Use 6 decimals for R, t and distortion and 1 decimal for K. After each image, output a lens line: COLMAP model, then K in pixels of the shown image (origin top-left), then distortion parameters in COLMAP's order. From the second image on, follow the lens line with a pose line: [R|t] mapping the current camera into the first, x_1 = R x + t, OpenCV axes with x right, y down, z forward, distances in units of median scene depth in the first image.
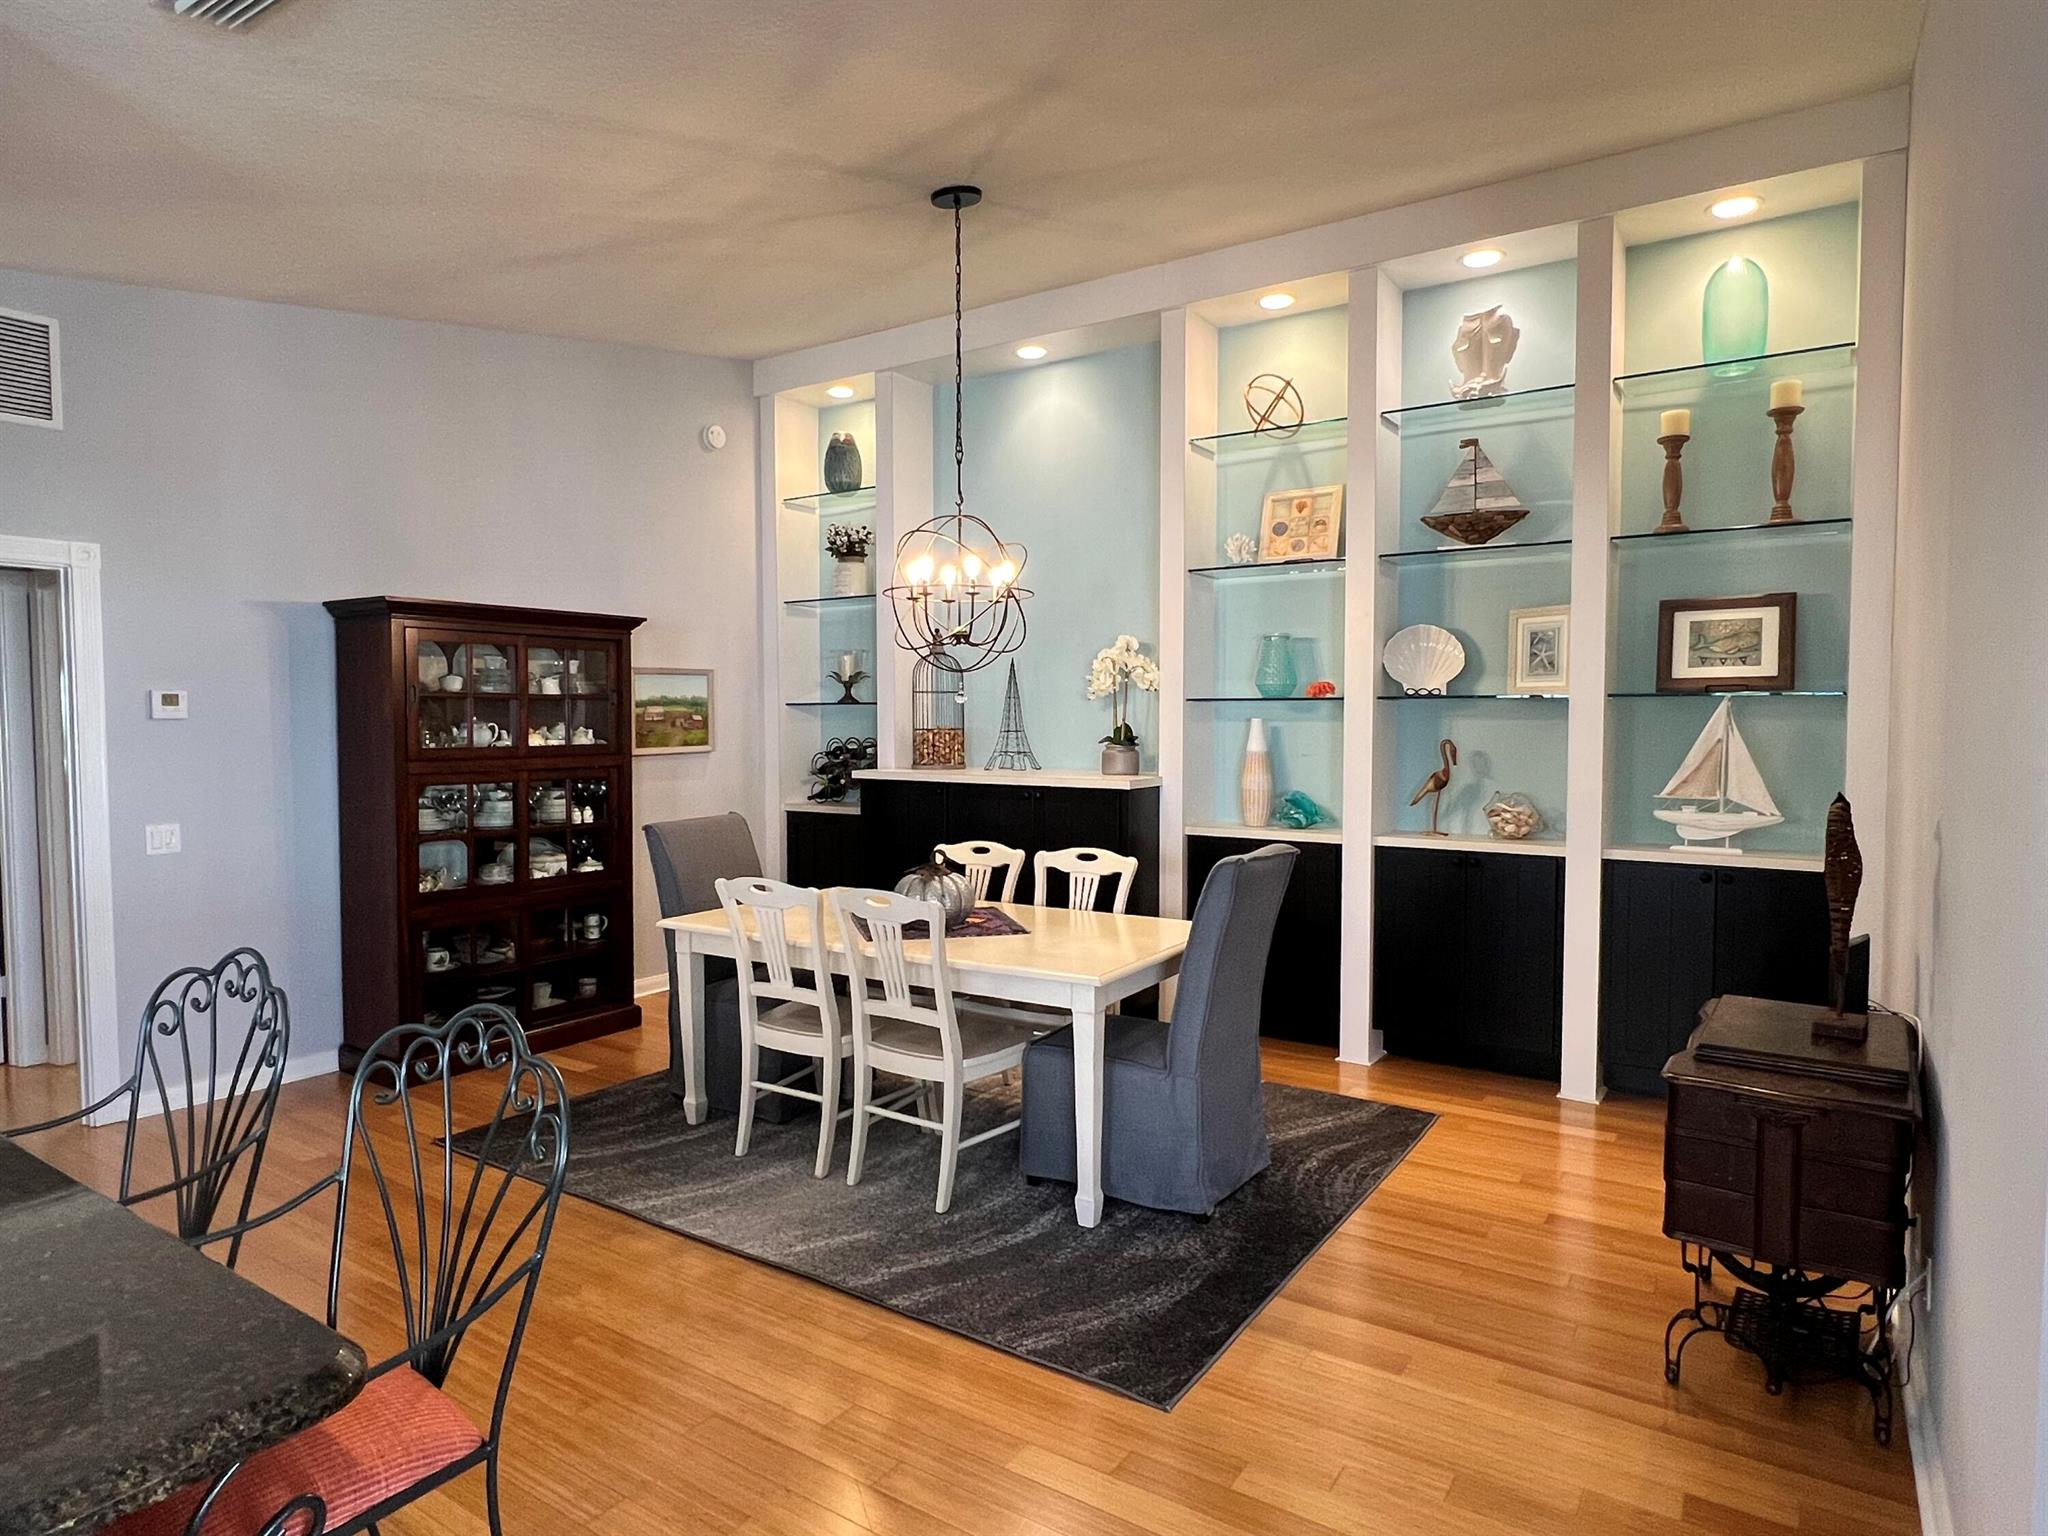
lens RADIAL K [[1197.9, 0, 1024.0], [0, 1197.9, 768.0], [0, 0, 1]] dist [-0.000038, -0.000065]
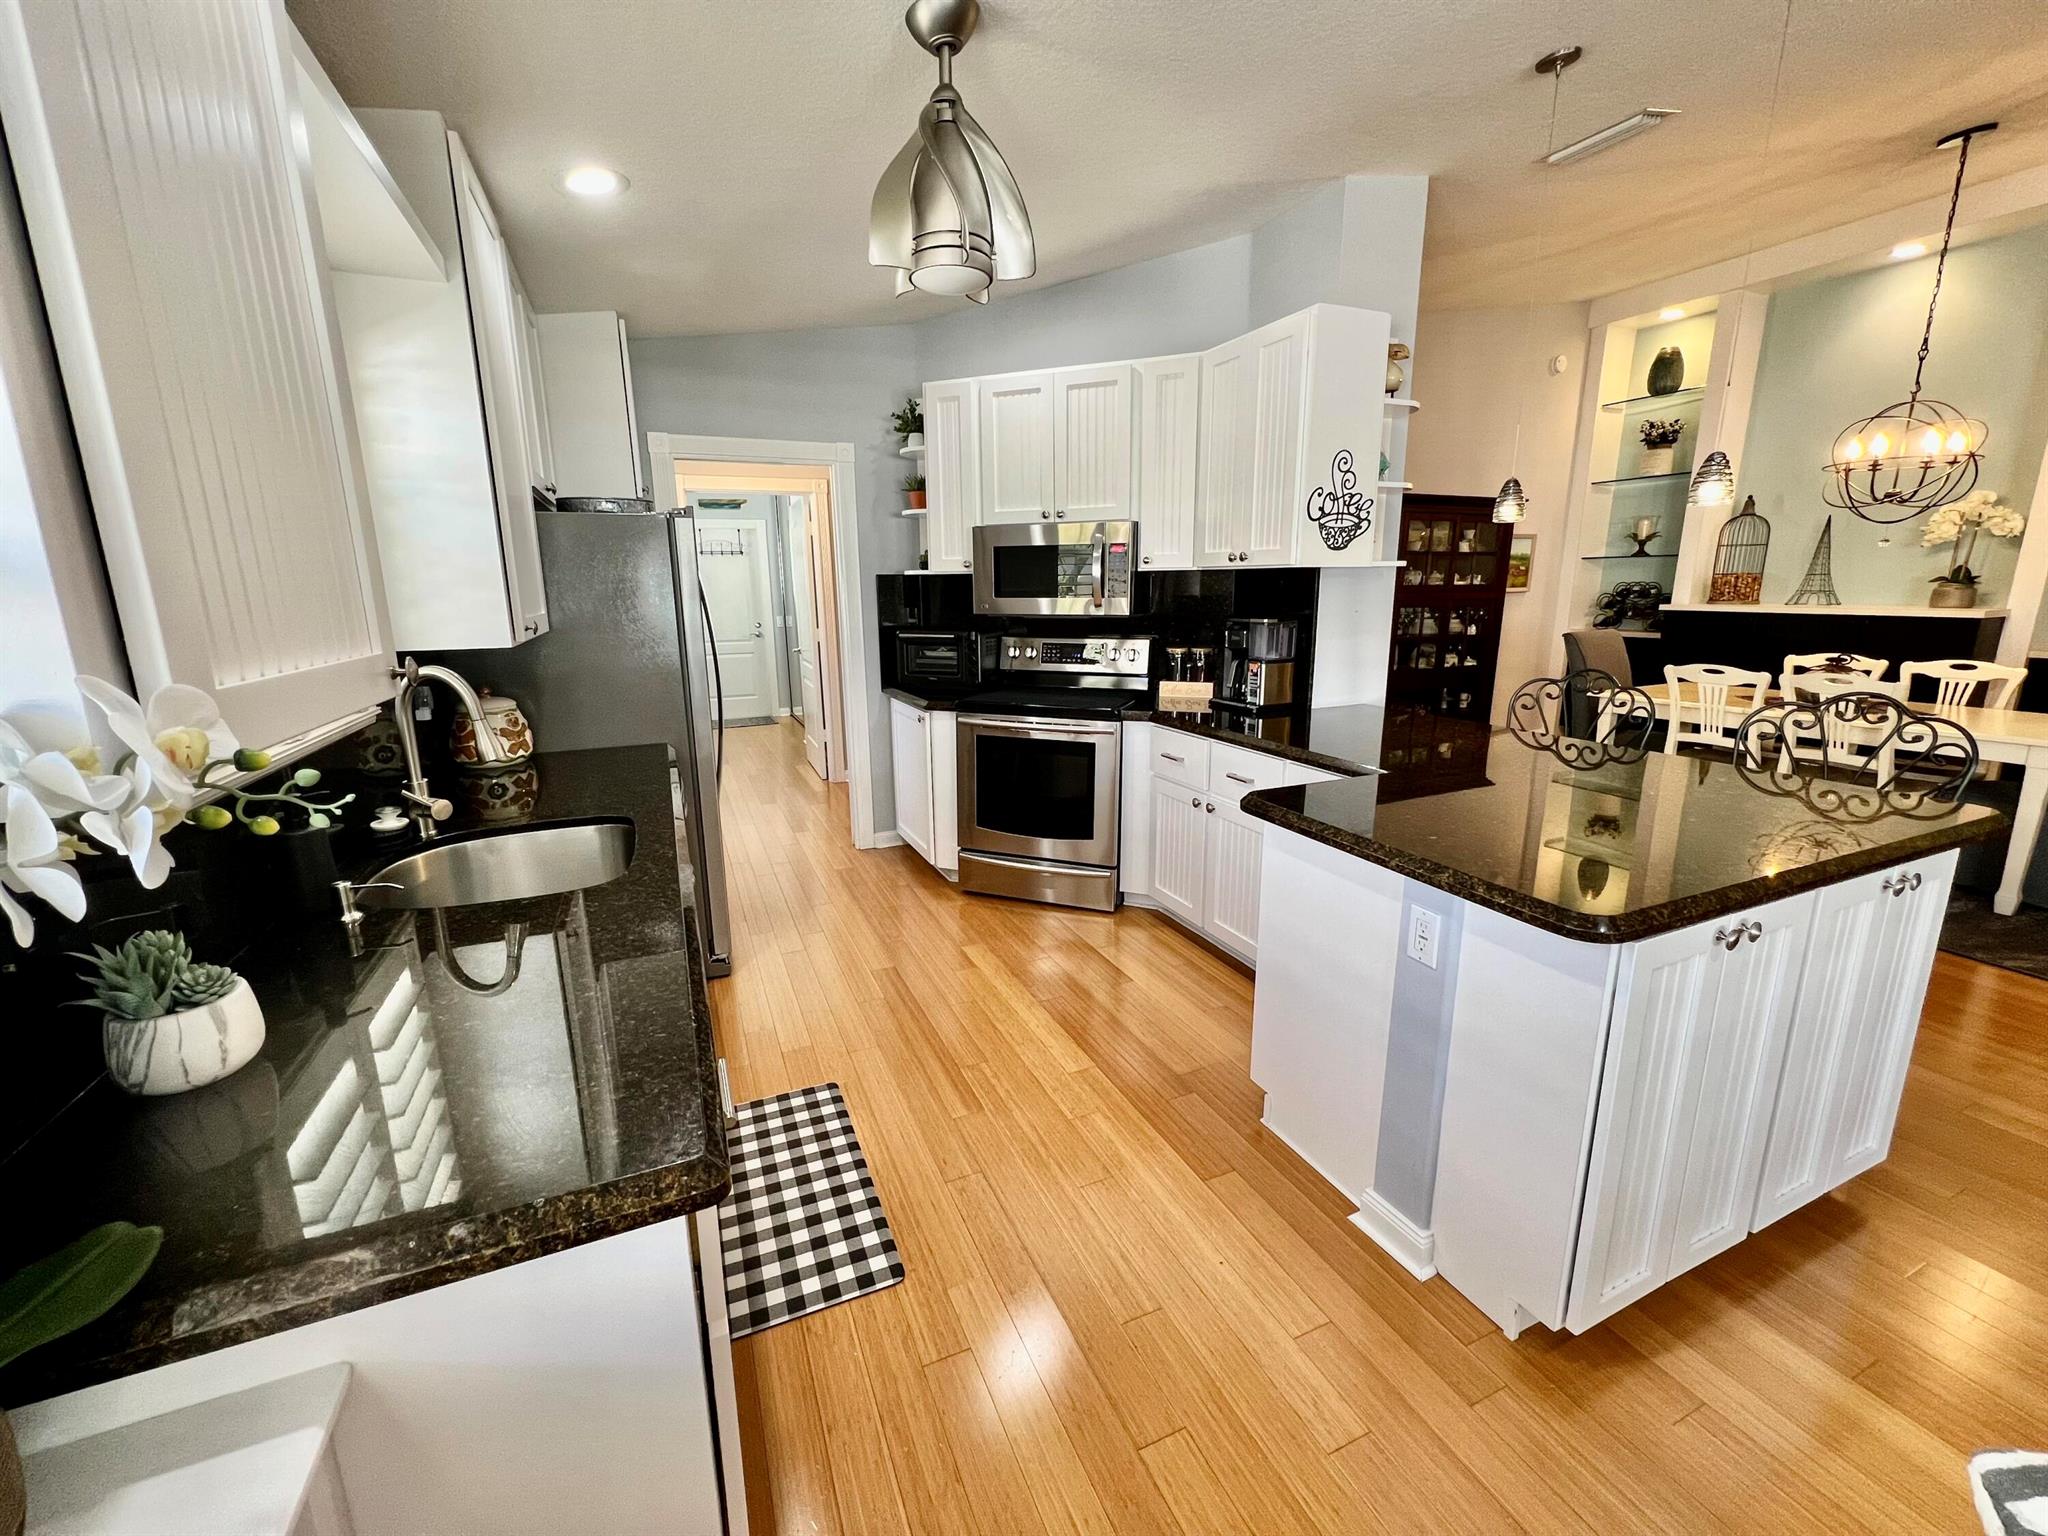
lens RADIAL K [[826.7, 0, 1024.0], [0, 826.7, 768.0], [0, 0, 1]] dist [-0.000166, -0.000060]
pose [[0.838321, 0.112912, -0.533356, -0.226505], [-0.015674, 0.982905, 0.183447, 0.024304], [0.544951, -0.145428, 0.825759, -0.231297]]
